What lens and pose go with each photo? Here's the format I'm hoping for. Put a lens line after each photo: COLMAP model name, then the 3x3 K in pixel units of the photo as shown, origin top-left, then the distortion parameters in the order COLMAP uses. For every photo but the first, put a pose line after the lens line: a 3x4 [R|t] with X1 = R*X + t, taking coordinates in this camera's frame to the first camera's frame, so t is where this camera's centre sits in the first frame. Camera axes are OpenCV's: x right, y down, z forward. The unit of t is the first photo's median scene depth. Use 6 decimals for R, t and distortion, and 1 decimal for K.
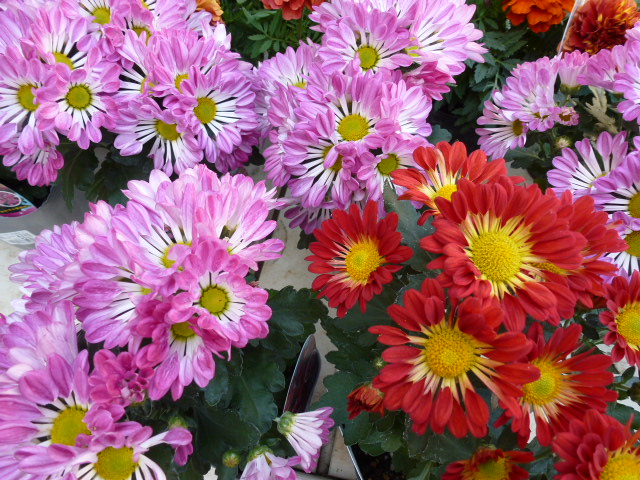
lens RADIAL K [[456.8, 0, 320.0], [0, 456.8, 240.0], [0, 0, 1]] dist [-0.029272, 0.000746]
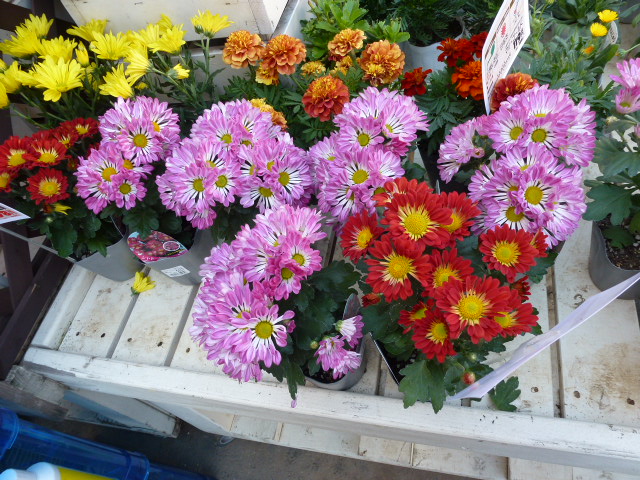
lens RADIAL K [[456.8, 0, 320.0], [0, 456.8, 240.0], [0, 0, 1]] dist [-0.029272, 0.000746]
pose [[0.979388, -0.124191, -0.159300, 0.181878], [0.106345, 0.987532, -0.116068, 0.221669], [0.171728, 0.096735, 0.980383, -0.886287]]
